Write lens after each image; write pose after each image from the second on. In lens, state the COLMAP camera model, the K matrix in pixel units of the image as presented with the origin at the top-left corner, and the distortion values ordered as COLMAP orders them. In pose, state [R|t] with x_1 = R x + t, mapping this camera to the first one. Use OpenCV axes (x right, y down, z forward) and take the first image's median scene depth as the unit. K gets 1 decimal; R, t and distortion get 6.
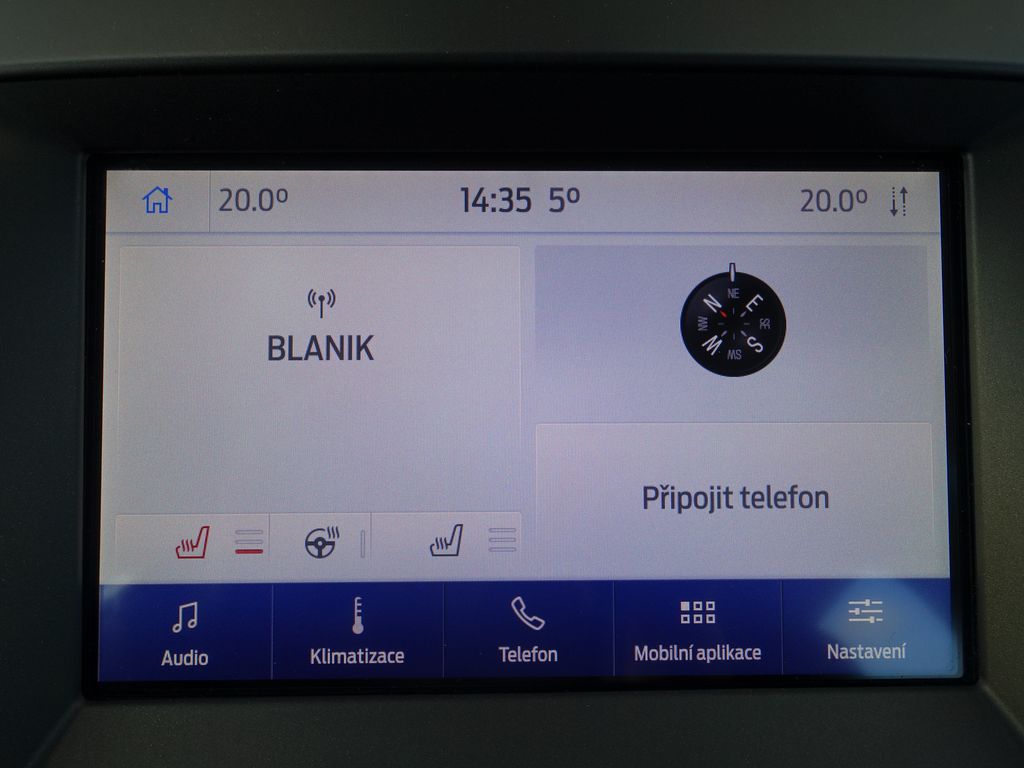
lens RADIAL K [[760.1, 0, 518.4], [0, 760.1, 373.7], [0, 0, 1]] dist [-0.026732, 0.023171]
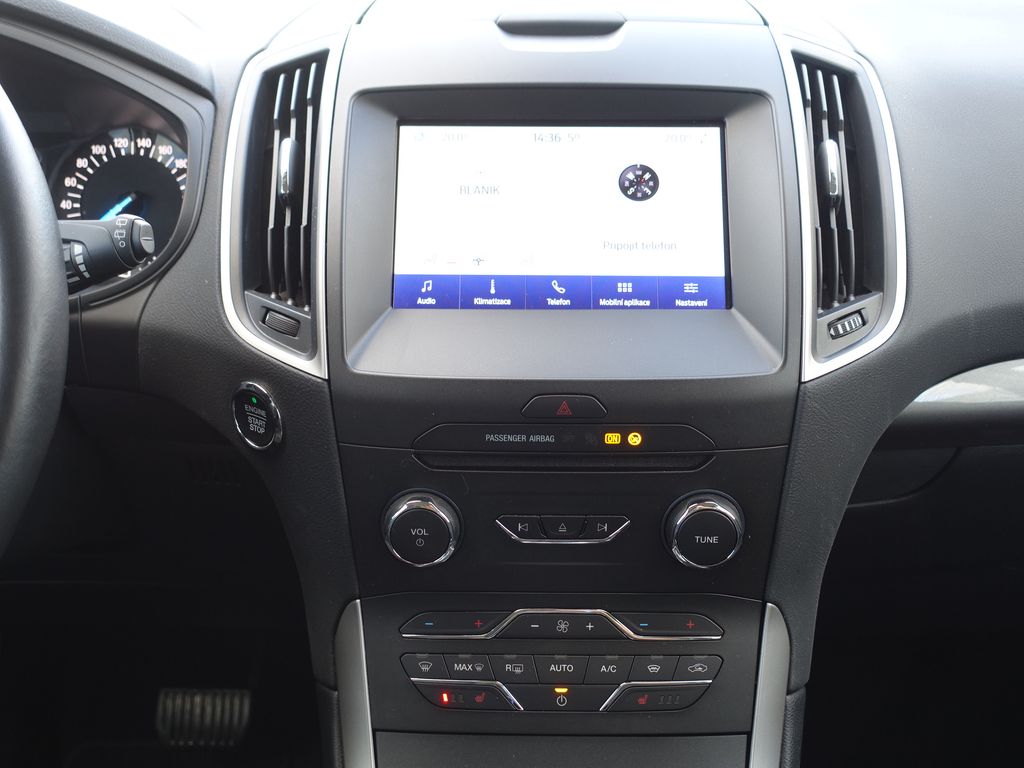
lens RADIAL K [[1033.8, 0, 517.9], [0, 1033.8, 386.9], [0, 0, 1]] dist [-0.010574, 0.000000]
pose [[0.999472, 0.006535, -0.031824, -0.011060], [-0.012184, 0.983457, -0.180732, 1.284725], [0.030116, 0.181025, 0.983017, -2.392949]]
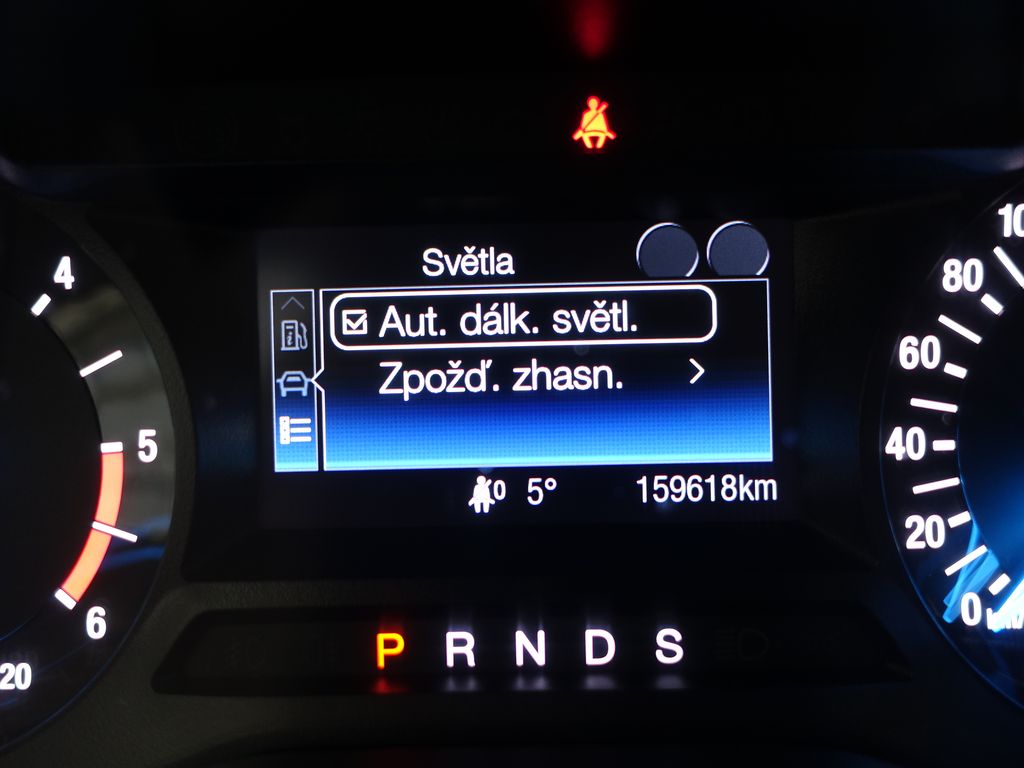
lens RADIAL K [[760.1, 0, 510.4], [0, 760.1, 382.2], [0, 0, 1]] dist [-0.026732, 0.023171]
pose [[0.999225, -0.025005, -0.030390, -2.428975], [0.020345, 0.989224, -0.144988, -0.178630], [0.033688, 0.144258, 0.988967, 0.842814]]
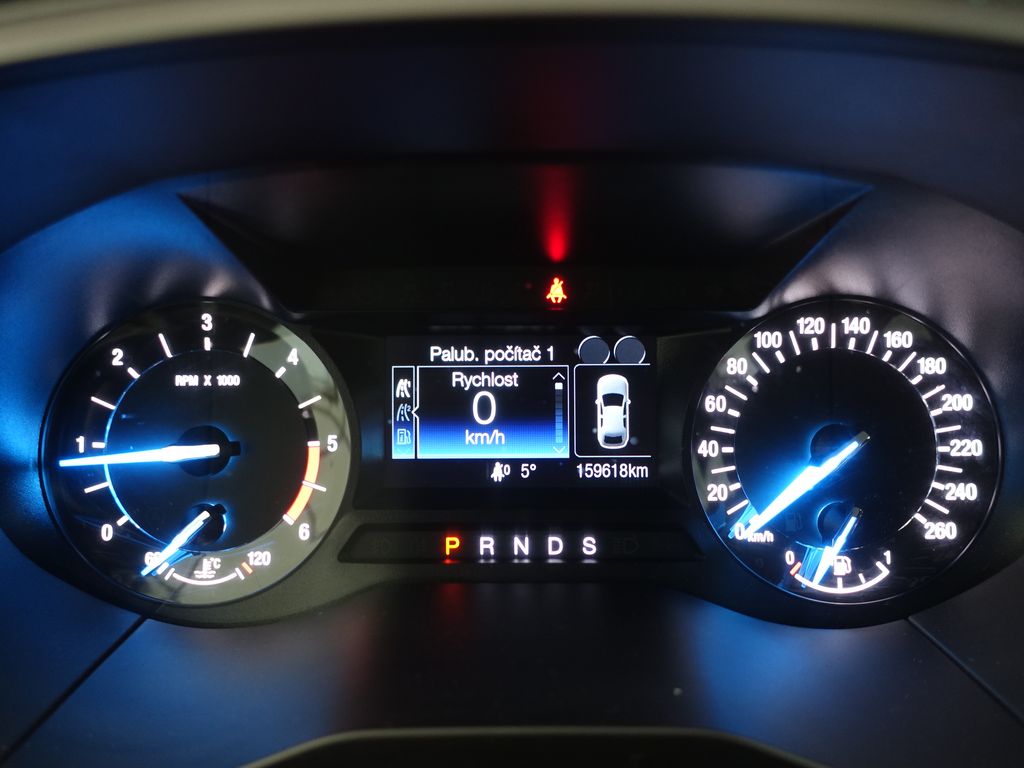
lens RADIAL K [[760.1, 0, 510.6], [0, 760.1, 387.9], [0, 0, 1]] dist [-0.026732, 0.023171]
pose [[0.999746, -0.007762, -0.021162, -2.425349], [0.003854, 0.983880, -0.178788, -0.061830], [0.022208, 0.178661, 0.983660, 0.032138]]
